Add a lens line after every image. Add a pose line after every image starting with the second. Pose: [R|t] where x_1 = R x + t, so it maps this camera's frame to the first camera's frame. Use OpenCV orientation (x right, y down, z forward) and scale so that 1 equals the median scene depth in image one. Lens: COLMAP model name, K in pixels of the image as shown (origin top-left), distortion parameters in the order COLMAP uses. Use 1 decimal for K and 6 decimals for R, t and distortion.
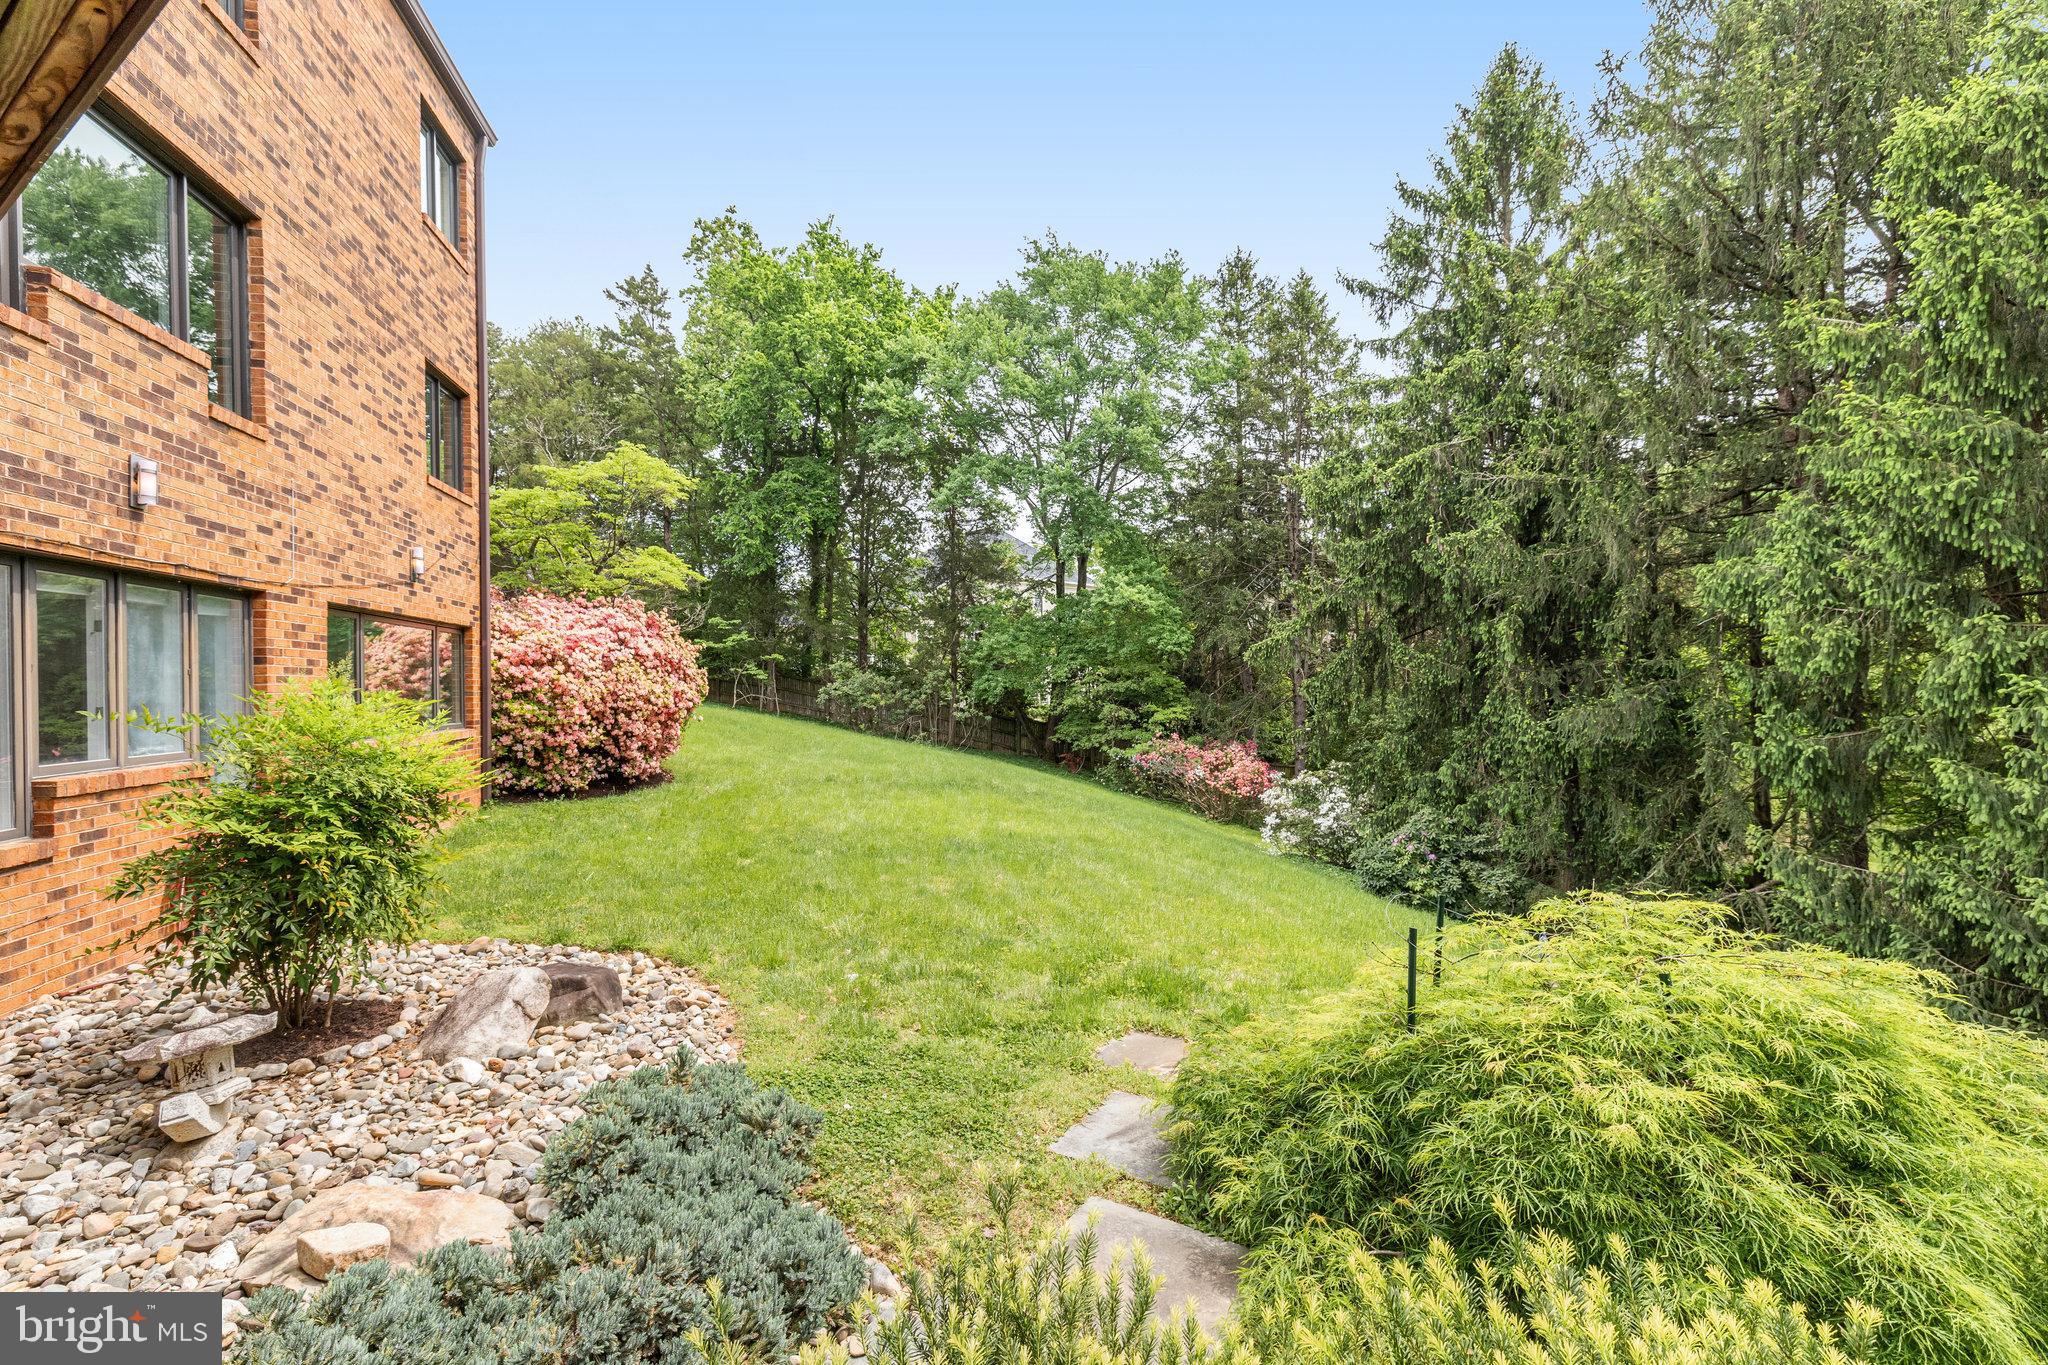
lens RADIAL K [[895.0, 0, 1004.3], [0, 895.0, 688.0], [0, 0, 1]] dist [0.009803, -0.002250]
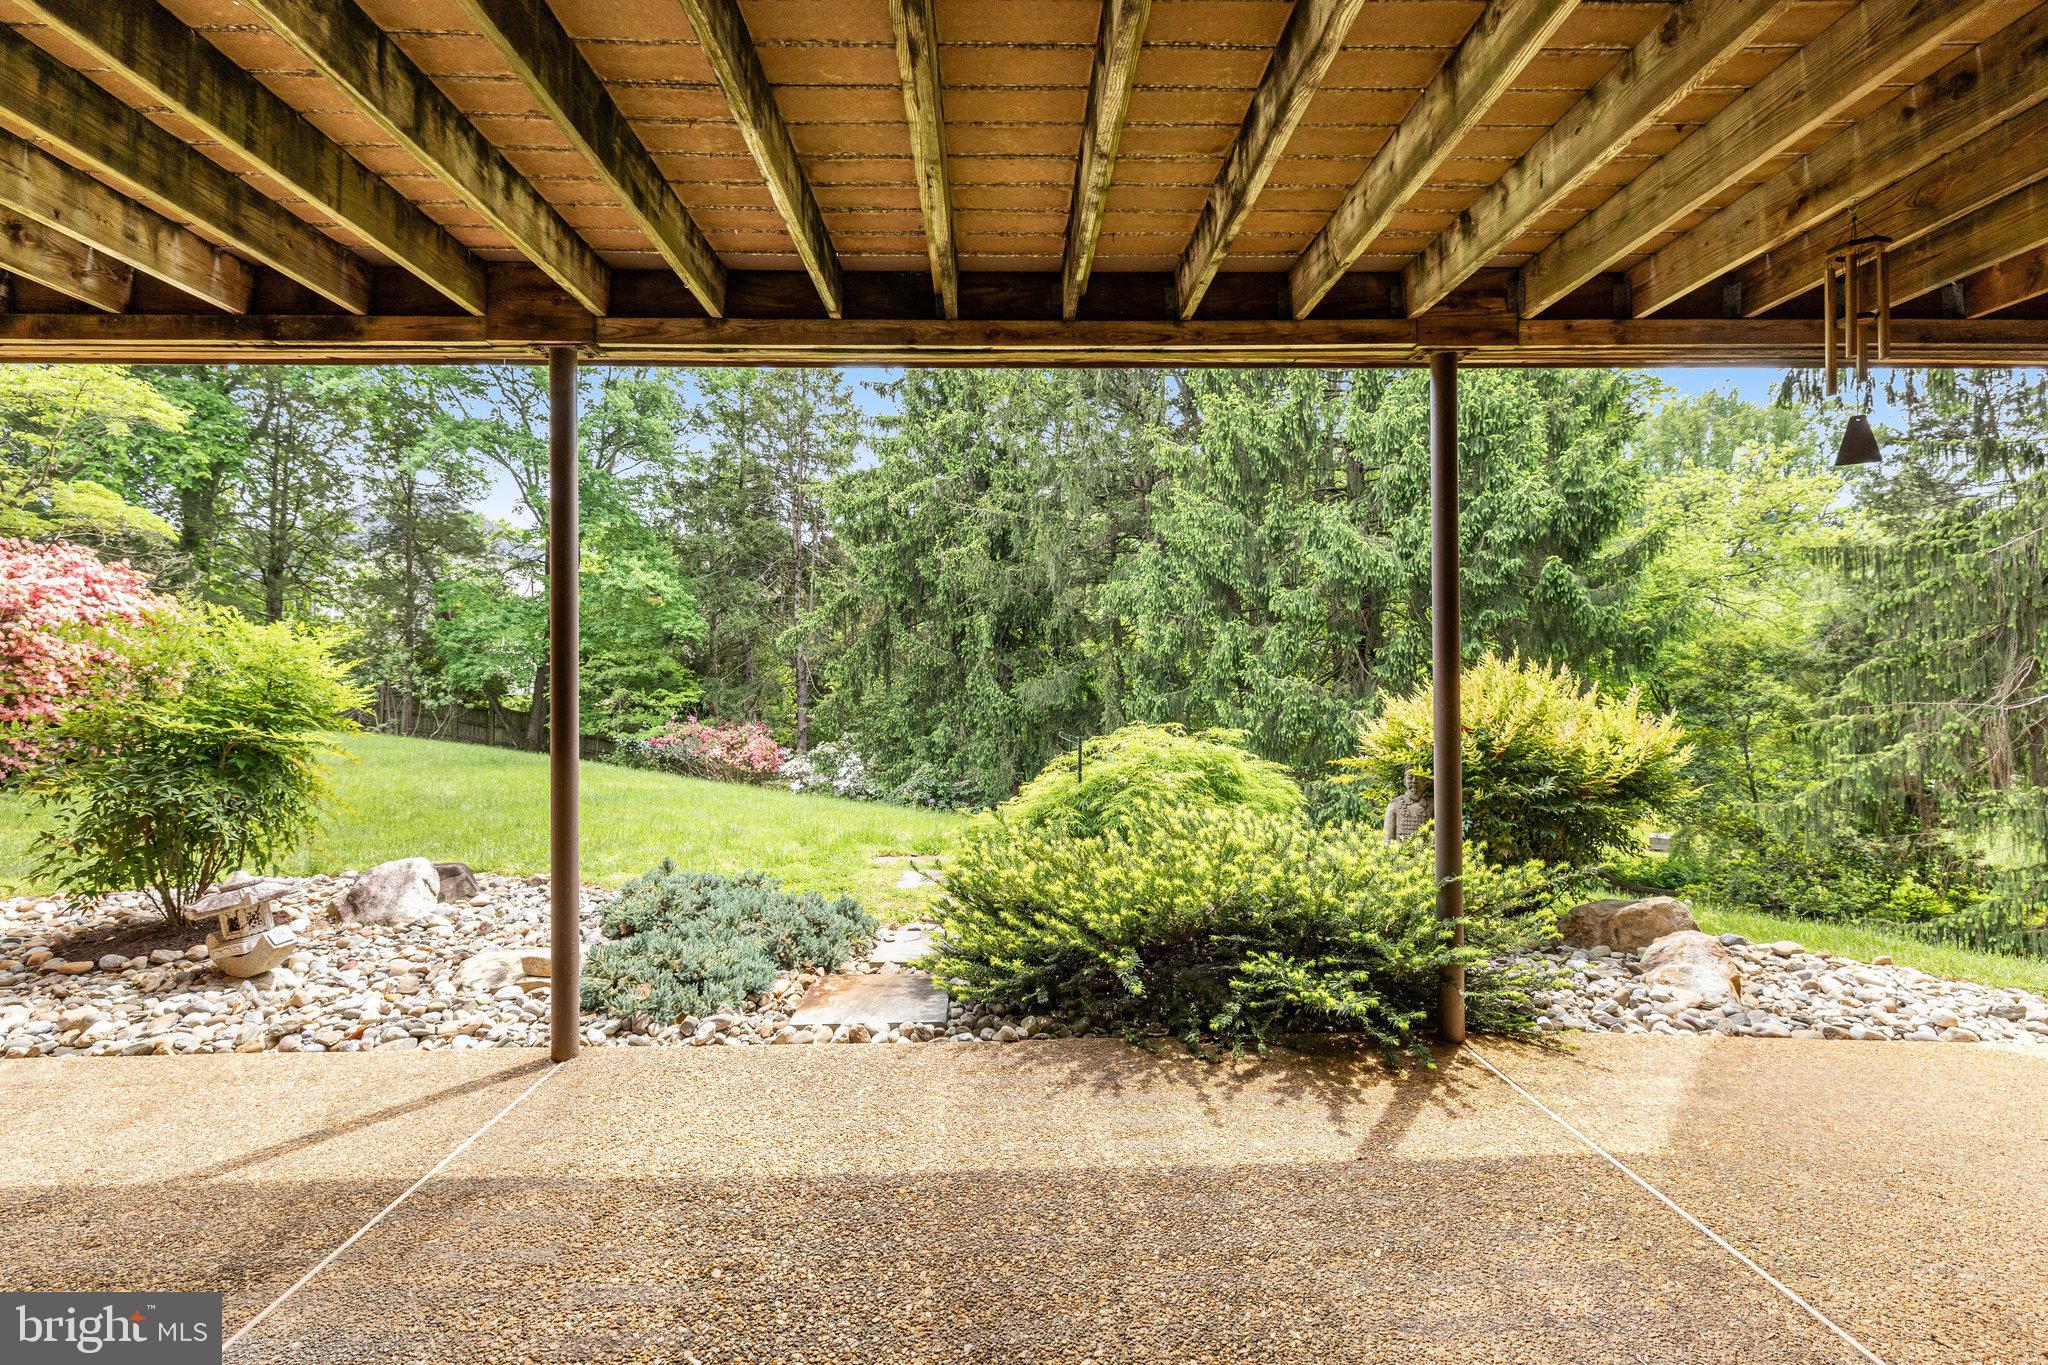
lens RADIAL K [[895.0, 0, 1017.7], [0, 895.0, 650.1], [0, 0, 1]] dist [0.009803, -0.002250]
pose [[0.821928, 0.018872, 0.569279, -0.148719], [0.002499, 0.999322, -0.036736, 0.022271], [-0.569586, 0.031617, 0.821324, -0.115068]]
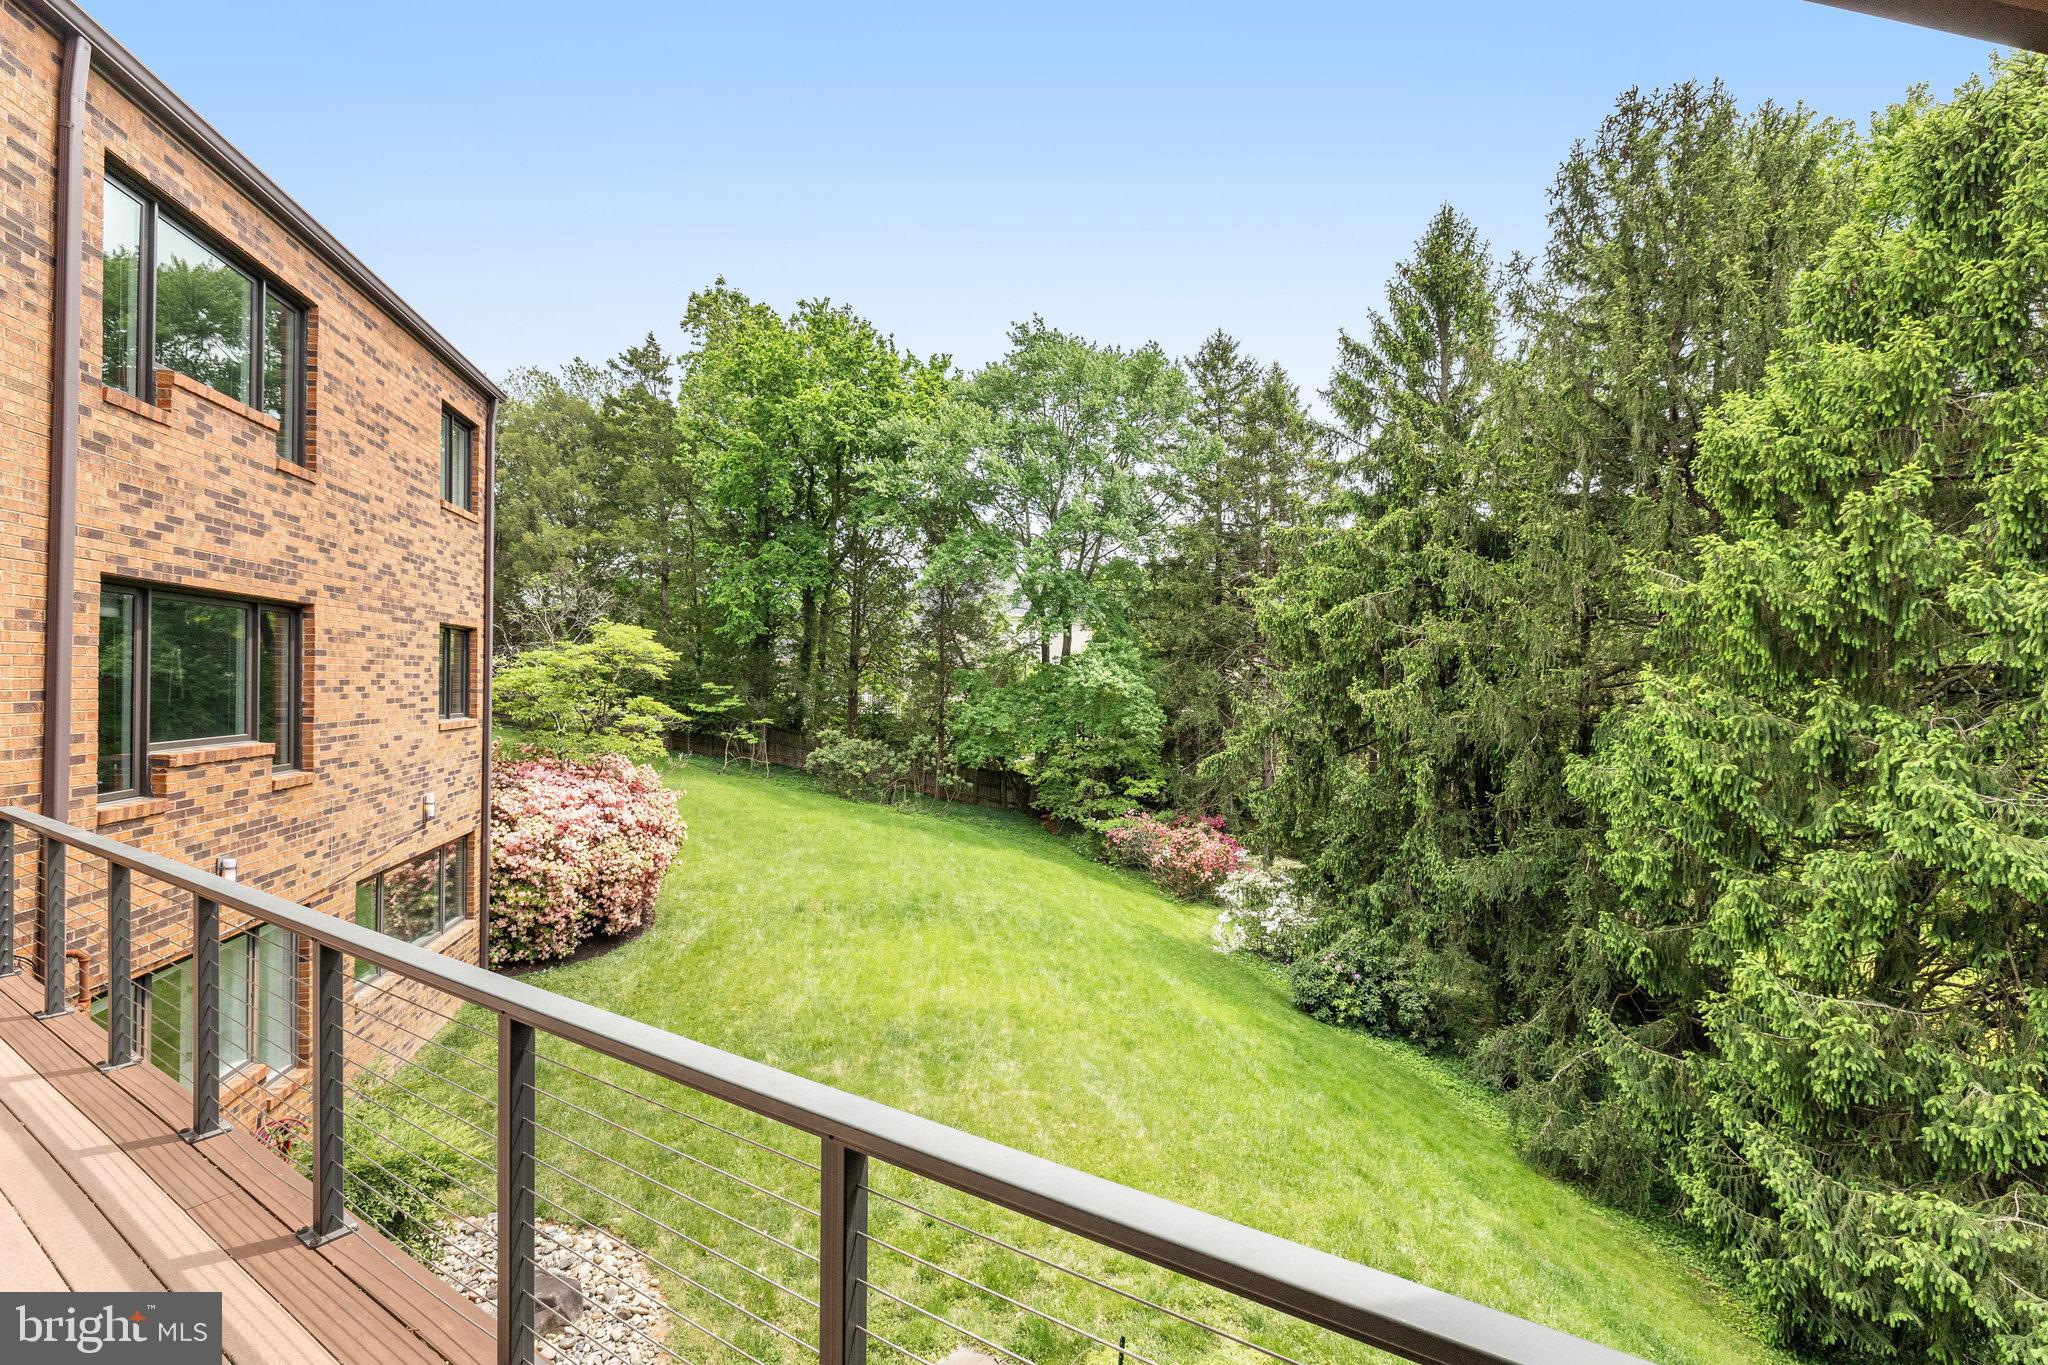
lens RADIAL K [[909.8, 0, 1019.1], [0, 909.8, 671.7], [0, 0, 1]] dist [-0.003833, 0.000596]
pose [[0.999868, 0.014716, 0.006948, 0.055593], [-0.014647, 0.999844, -0.009873, -0.166209], [-0.007092, 0.009770, 0.999927, -0.101409]]
